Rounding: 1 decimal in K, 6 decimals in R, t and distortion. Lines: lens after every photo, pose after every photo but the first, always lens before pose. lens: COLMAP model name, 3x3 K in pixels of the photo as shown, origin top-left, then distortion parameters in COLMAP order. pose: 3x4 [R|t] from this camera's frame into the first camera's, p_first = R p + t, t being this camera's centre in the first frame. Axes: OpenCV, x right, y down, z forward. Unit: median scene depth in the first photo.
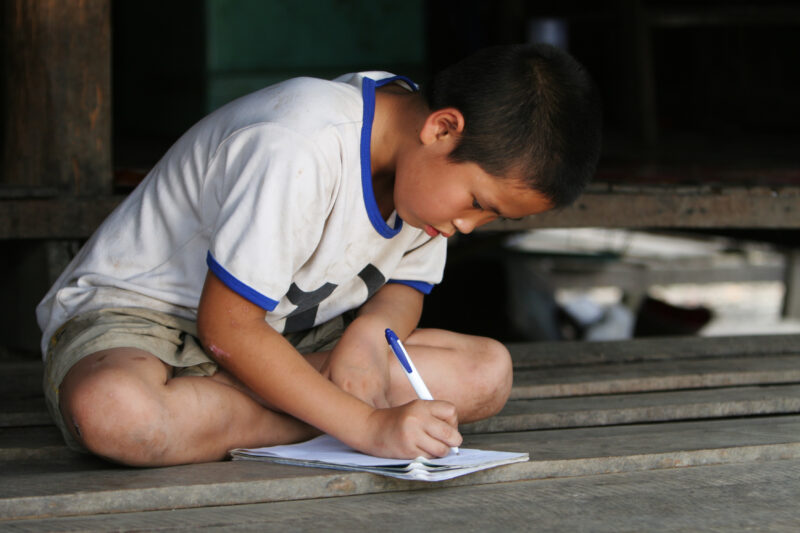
lens RADIAL K [[2738.3, 0, 400.0], [0, 2738.3, 266.5], [0, 0, 1]] dist [-0.038314, -1.532239]
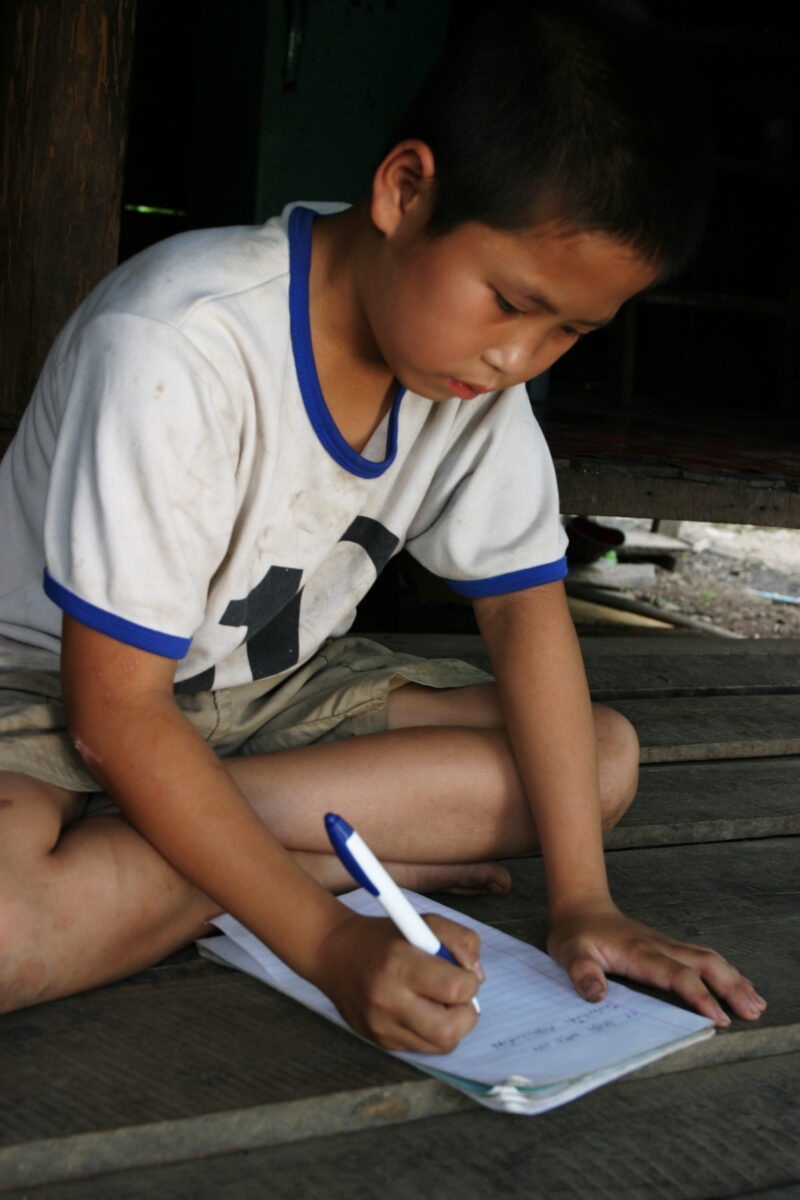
lens RADIAL K [[1524.9, 0, 400.0], [0, 1524.9, 600.0], [0, 0, 1]] dist [-0.005630, 0.052189]
pose [[0.994380, 0.097973, 0.040130, -0.038199], [-0.101727, 0.989177, 0.105736, -0.043491], [-0.029336, -0.109224, 0.993584, 0.720785]]
